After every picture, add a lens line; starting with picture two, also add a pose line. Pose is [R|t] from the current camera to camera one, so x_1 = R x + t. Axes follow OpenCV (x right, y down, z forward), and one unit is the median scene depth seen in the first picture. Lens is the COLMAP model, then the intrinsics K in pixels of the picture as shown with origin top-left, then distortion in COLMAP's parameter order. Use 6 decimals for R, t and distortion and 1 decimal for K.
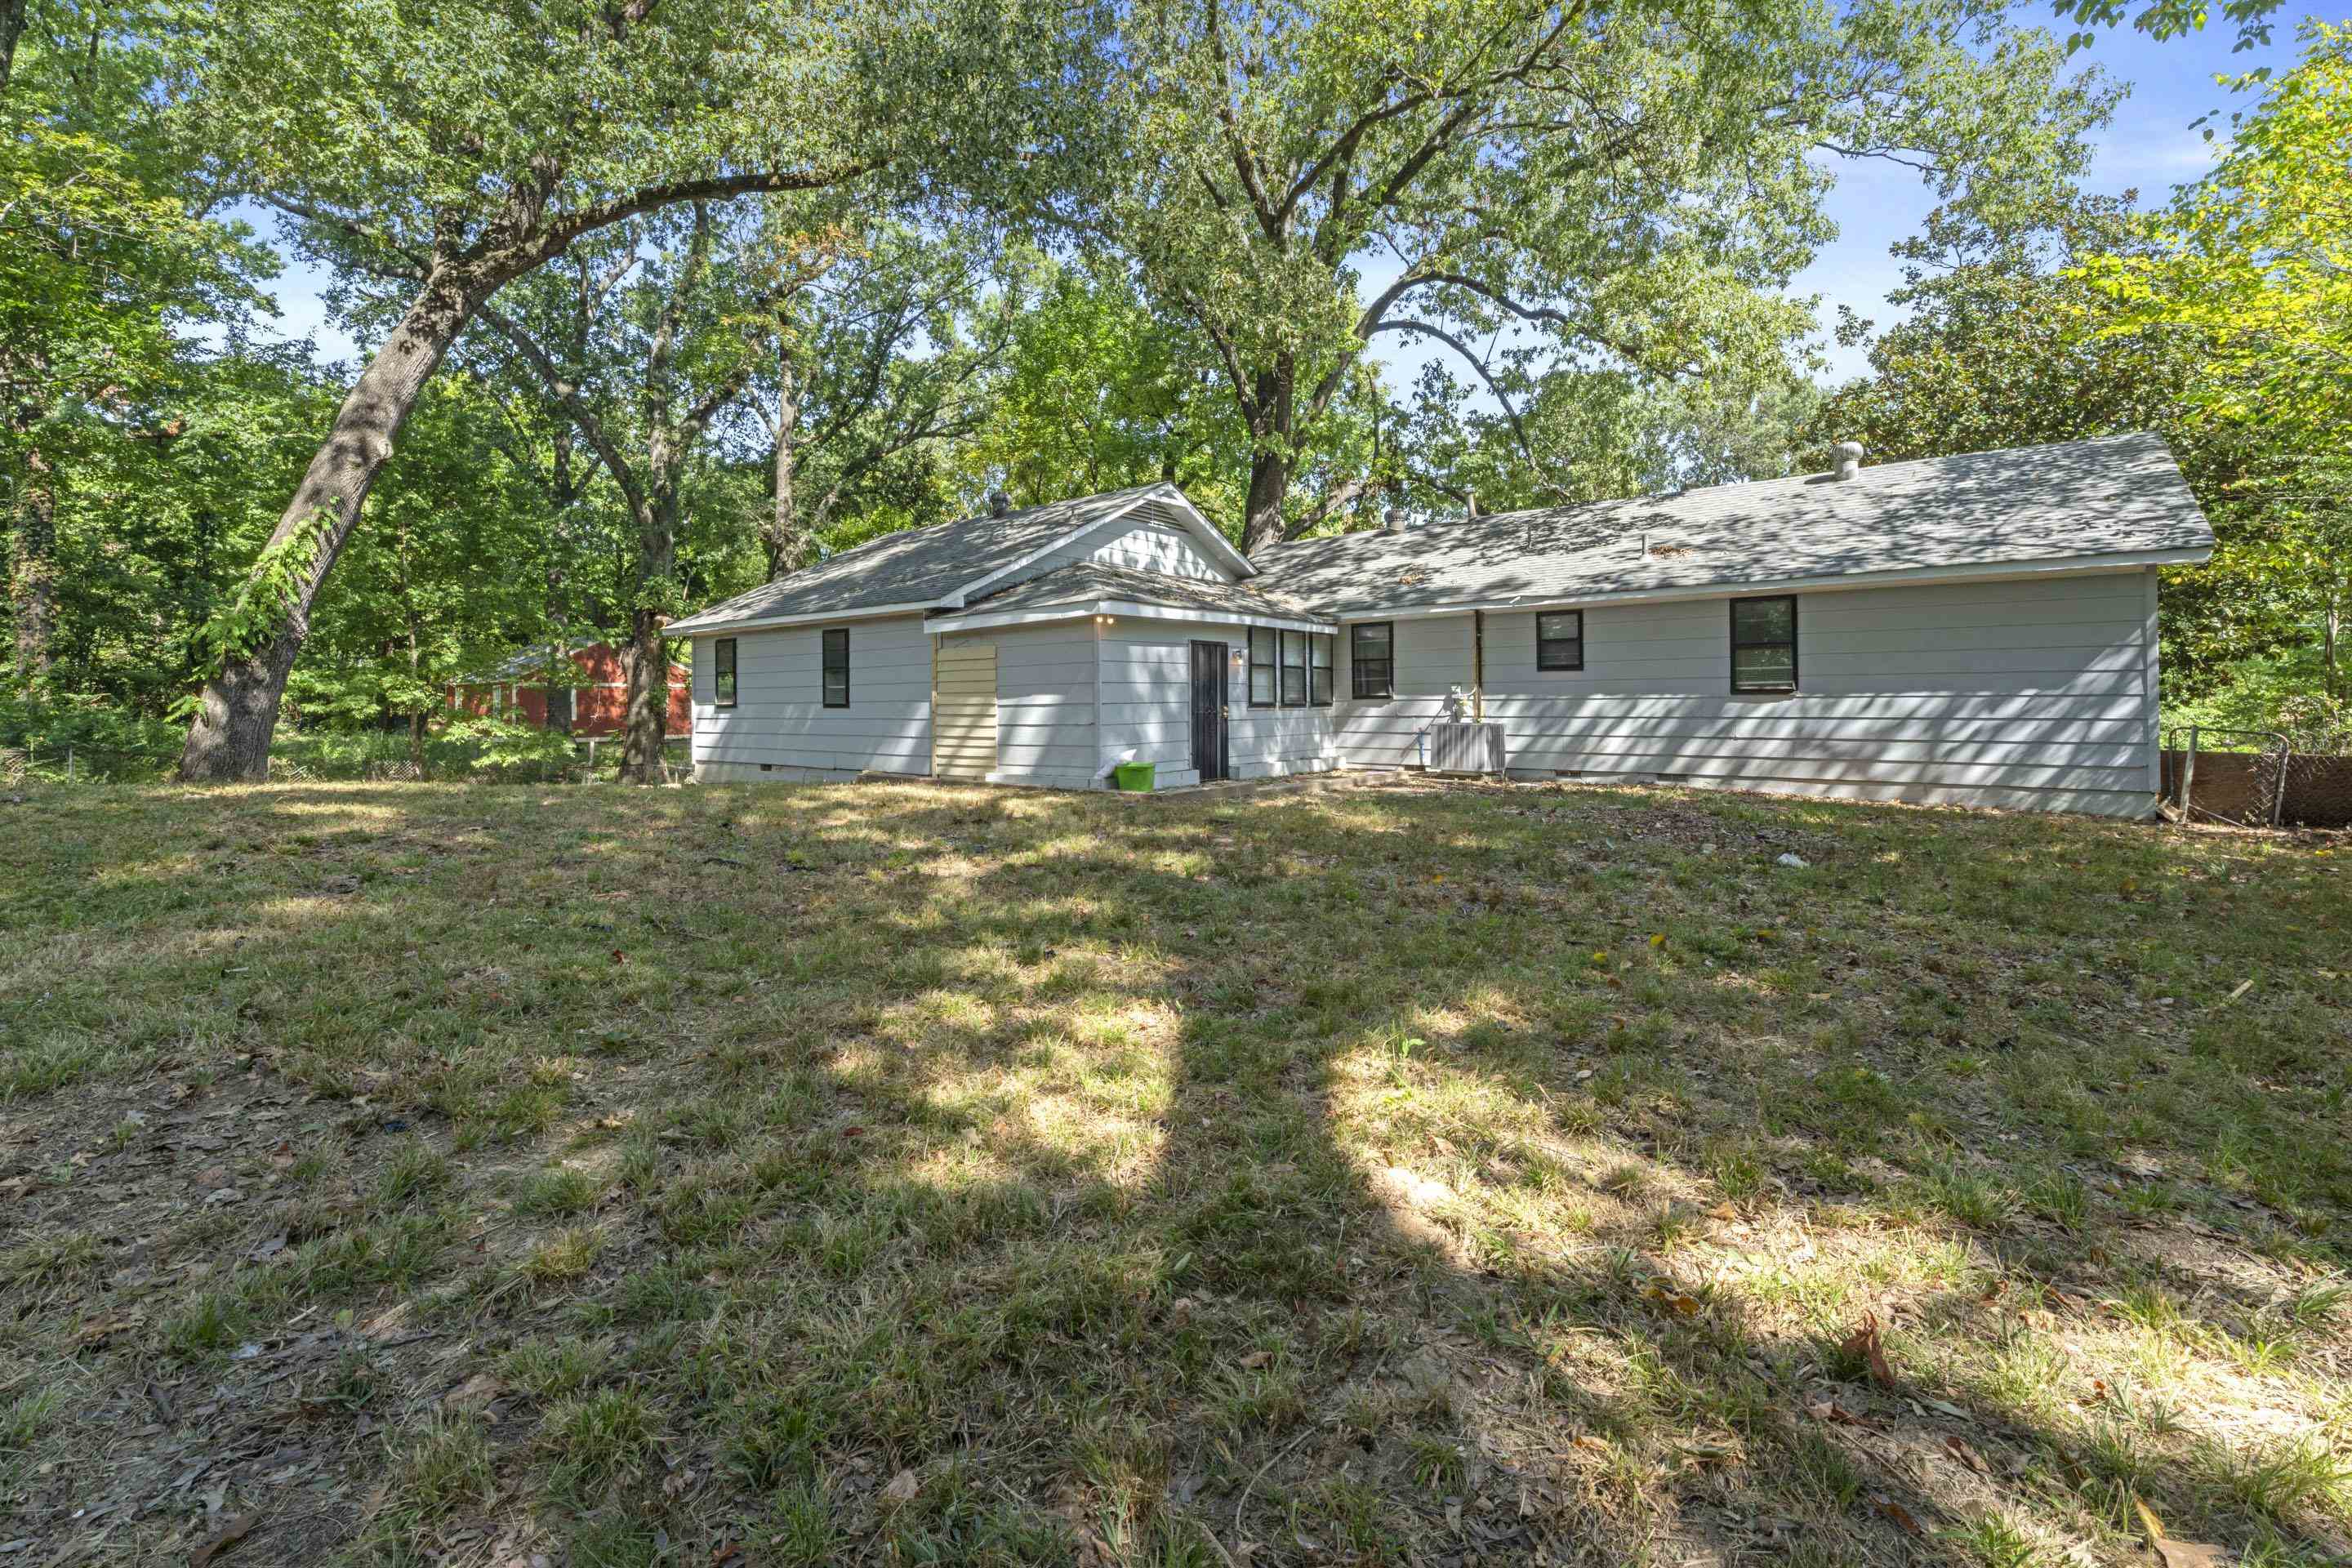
lens RADIAL K [[979.0, 0, 1261.3], [0, 979.0, 699.7], [0, 0, 1]] dist [0.002782, -0.002191]
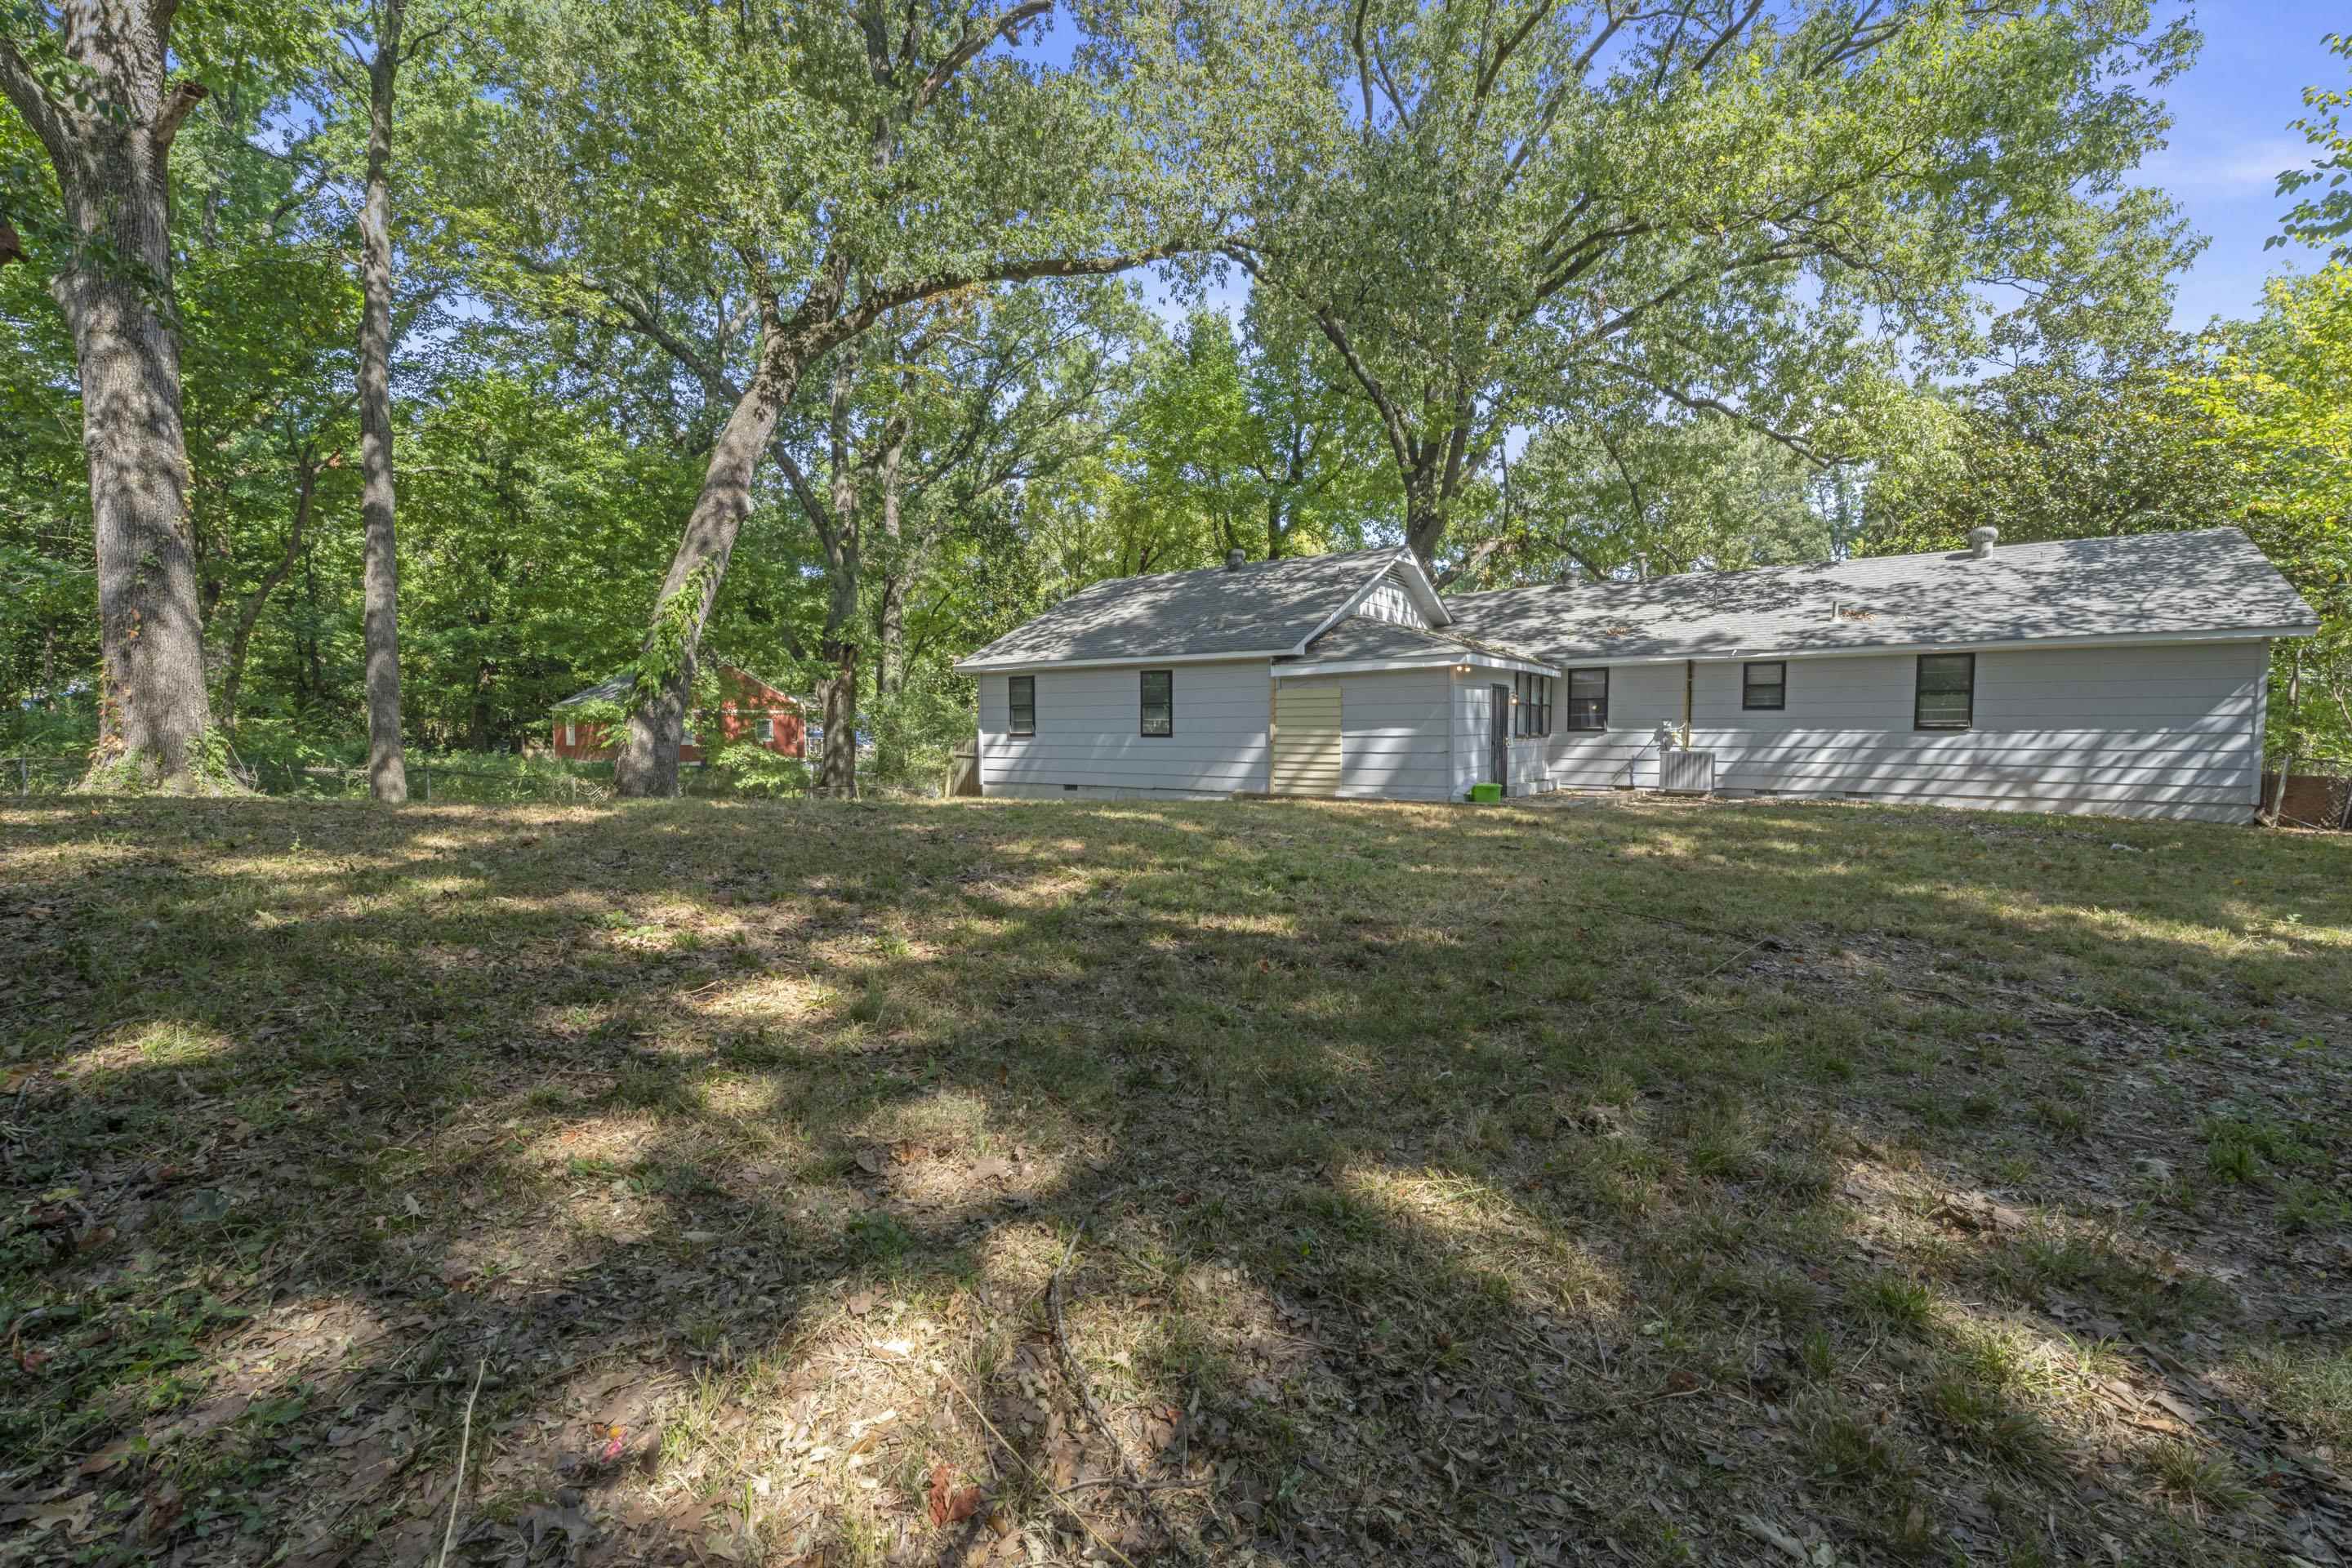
lens RADIAL K [[979.0, 0, 1166.8], [0, 979.0, 788.8], [0, 0, 1]] dist [0.002782, -0.002191]
pose [[0.997633, -0.000438, 0.068759, -0.568725], [-0.004200, 0.997724, 0.067295, -0.010261], [-0.068632, -0.067425, 0.995361, -0.204381]]
